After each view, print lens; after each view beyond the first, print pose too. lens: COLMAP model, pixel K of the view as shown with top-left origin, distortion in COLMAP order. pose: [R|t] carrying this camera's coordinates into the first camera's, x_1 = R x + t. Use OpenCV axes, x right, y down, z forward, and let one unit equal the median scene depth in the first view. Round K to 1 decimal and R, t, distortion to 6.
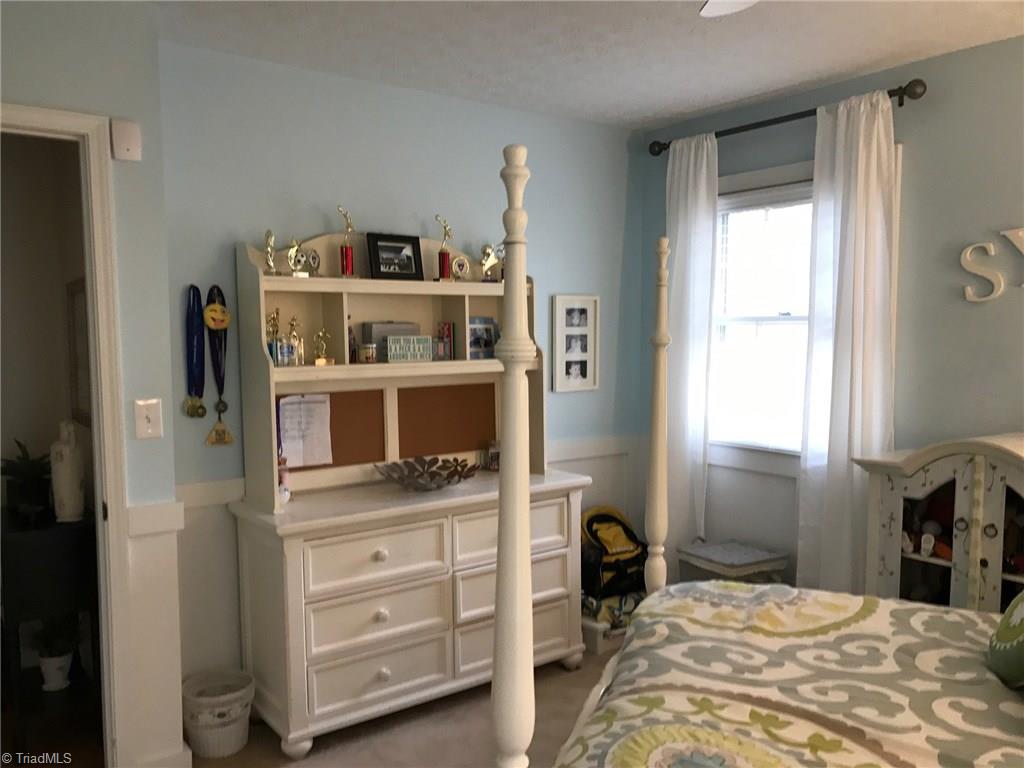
lens RADIAL K [[836.7, 0, 510.0], [0, 836.7, 390.4], [0, 0, 1]] dist [0.024963, -0.019021]
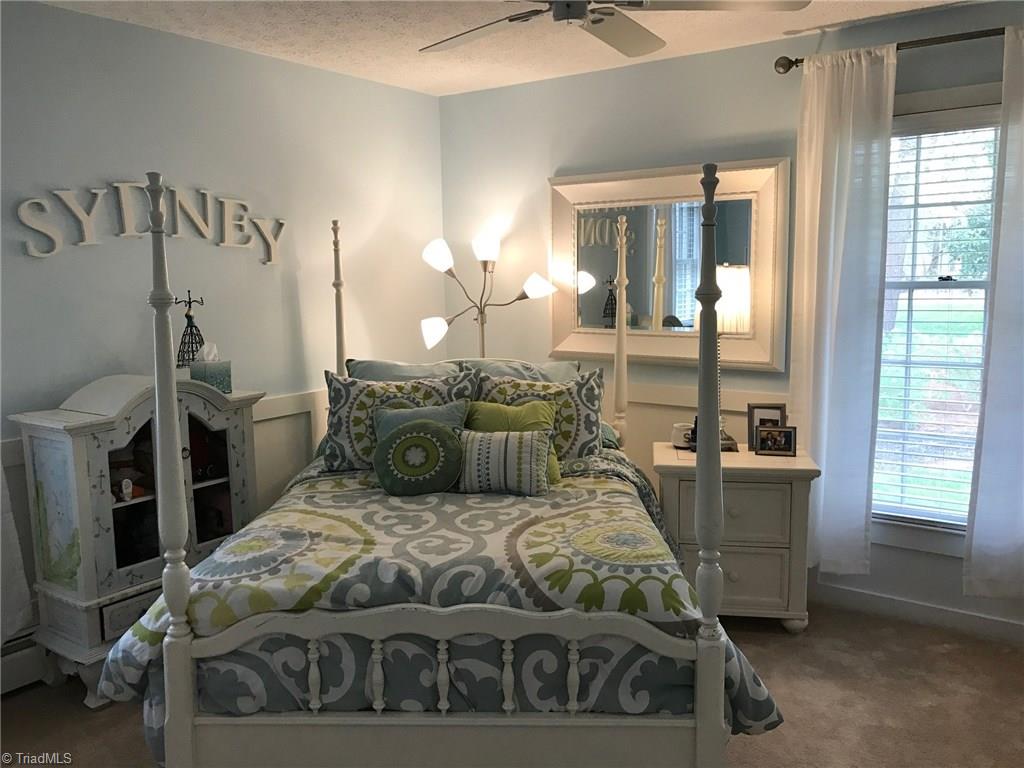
lens RADIAL K [[836.7, 0, 510.9], [0, 836.7, 381.5], [0, 0, 1]] dist [0.024963, -0.019021]
pose [[-0.287735, -0.124781, 0.949546, -0.890109], [0.082015, 0.984623, 0.154243, -0.103812], [-0.954192, 0.122258, -0.273077, 1.147094]]
